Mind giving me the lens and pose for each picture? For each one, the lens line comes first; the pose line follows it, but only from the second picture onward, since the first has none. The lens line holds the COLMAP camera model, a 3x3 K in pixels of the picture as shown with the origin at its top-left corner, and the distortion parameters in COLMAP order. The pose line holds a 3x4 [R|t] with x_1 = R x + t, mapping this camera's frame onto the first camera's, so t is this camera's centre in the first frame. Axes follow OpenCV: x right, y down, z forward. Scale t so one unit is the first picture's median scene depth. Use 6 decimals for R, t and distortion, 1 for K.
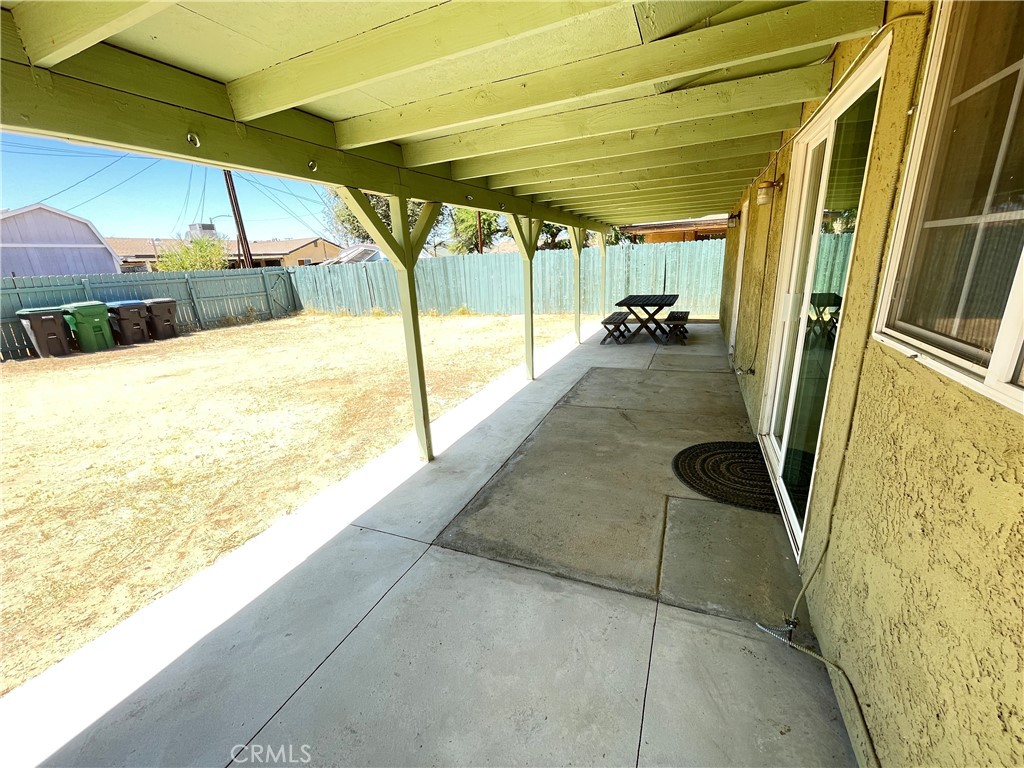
lens RADIAL K [[417.3, 0, 512.0], [0, 417.3, 384.0], [0, 0, 1]] dist [-0.003396, 0.000401]
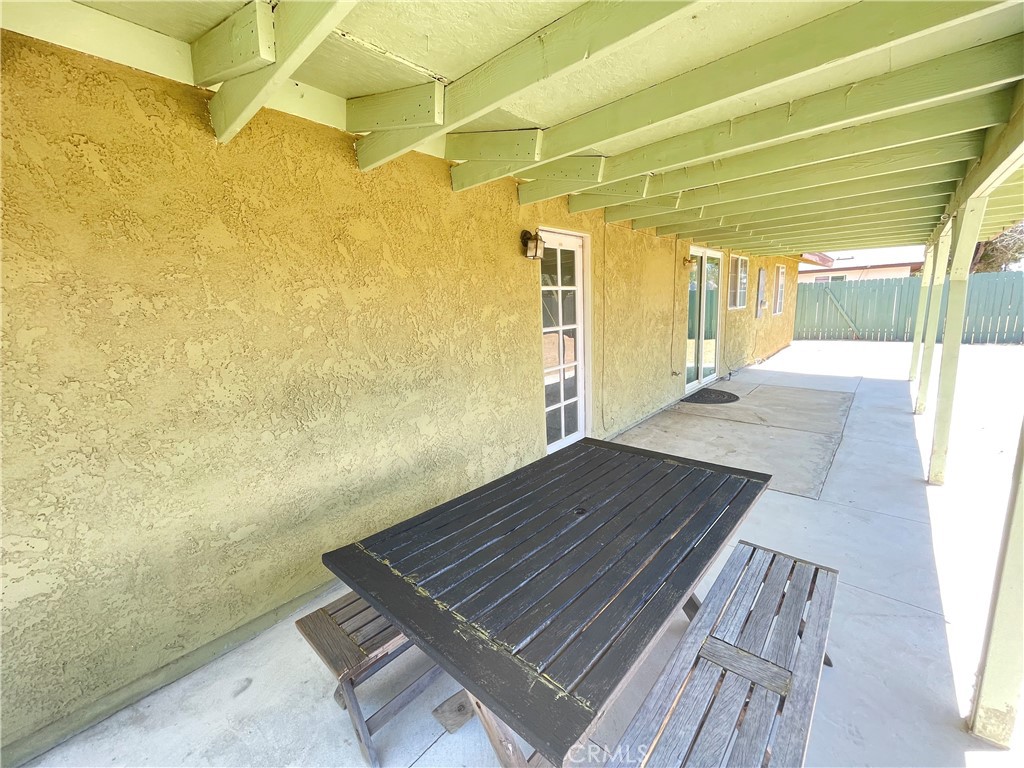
lens RADIAL K [[417.3, 0, 512.0], [0, 417.3, 384.0], [0, 0, 1]] dist [-0.003396, 0.000401]
pose [[-0.942125, 0.031736, 0.333756, 0.598876], [0.179808, 0.888055, 0.423116, -0.721502], [-0.282966, 0.458640, -0.842365, 2.378739]]
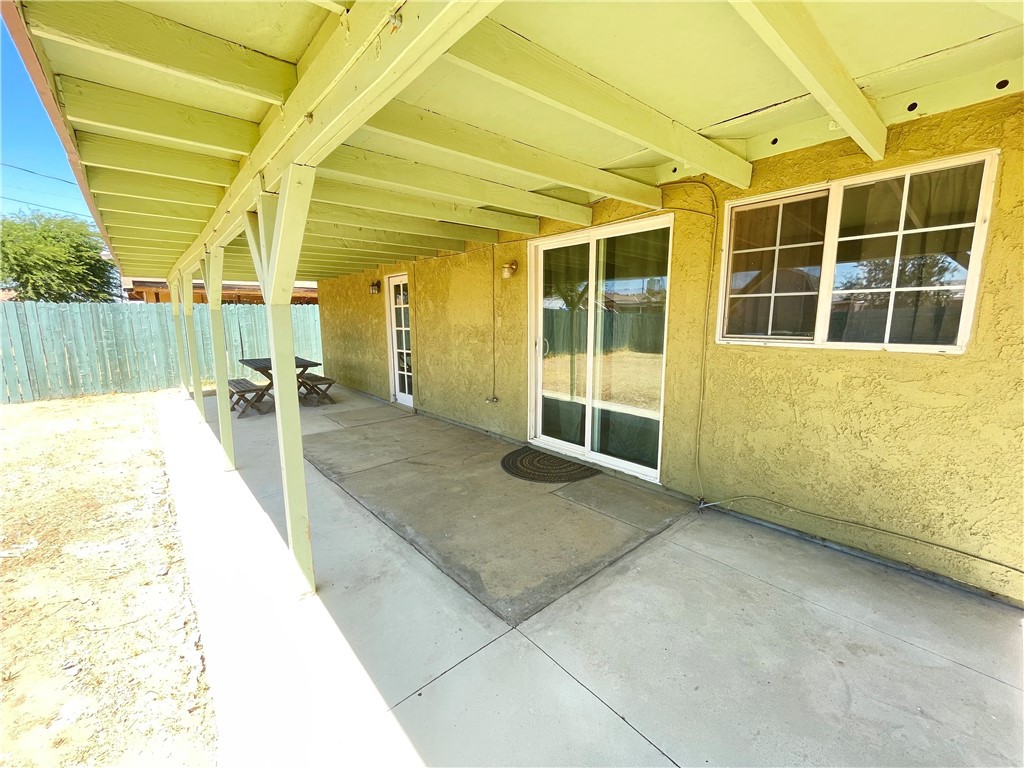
lens RADIAL K [[417.3, 0, 512.0], [0, 417.3, 384.0], [0, 0, 1]] dist [-0.003396, 0.000401]
pose [[0.433359, -0.094890, 0.896212, -0.561078], [0.239931, 0.970700, -0.013240, -0.044743], [-0.868696, 0.220766, 0.443428, 0.339420]]
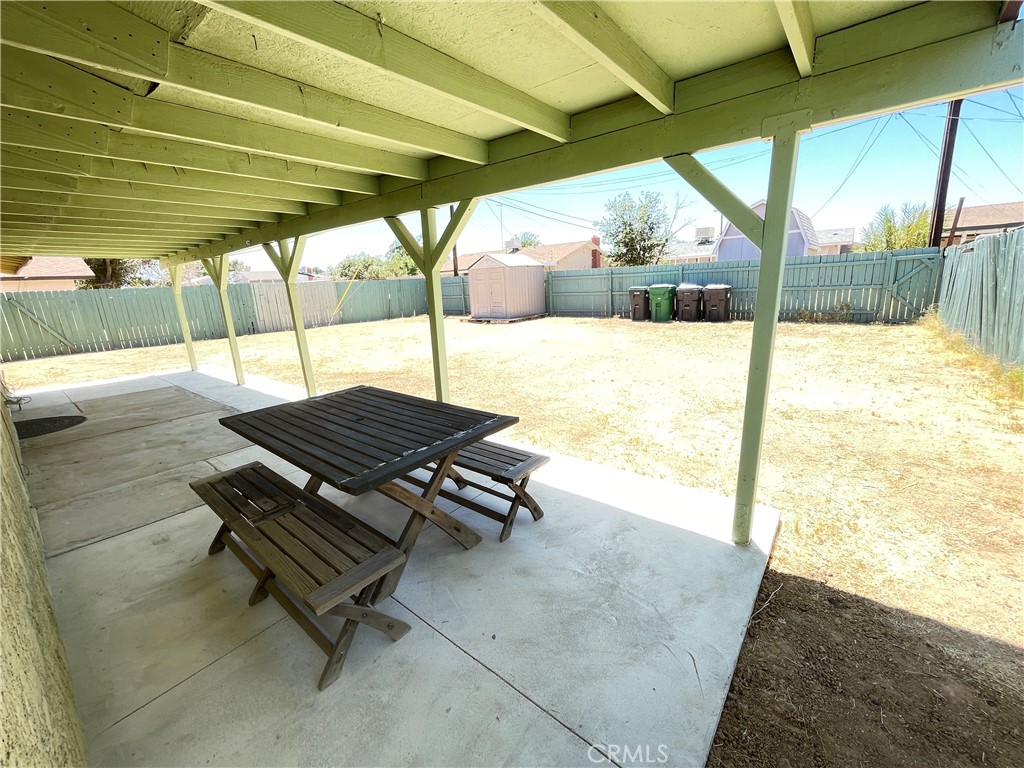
lens RADIAL K [[417.2, 0, 507.1], [0, 417.2, 388.3], [0, 0, 1]] dist [-0.000986, 0.000048]
pose [[-0.273049, 0.298958, -0.914368, 1.178147], [-0.213577, 0.907926, 0.360631, -0.733864], [0.937992, 0.293758, -0.184058, 2.373263]]
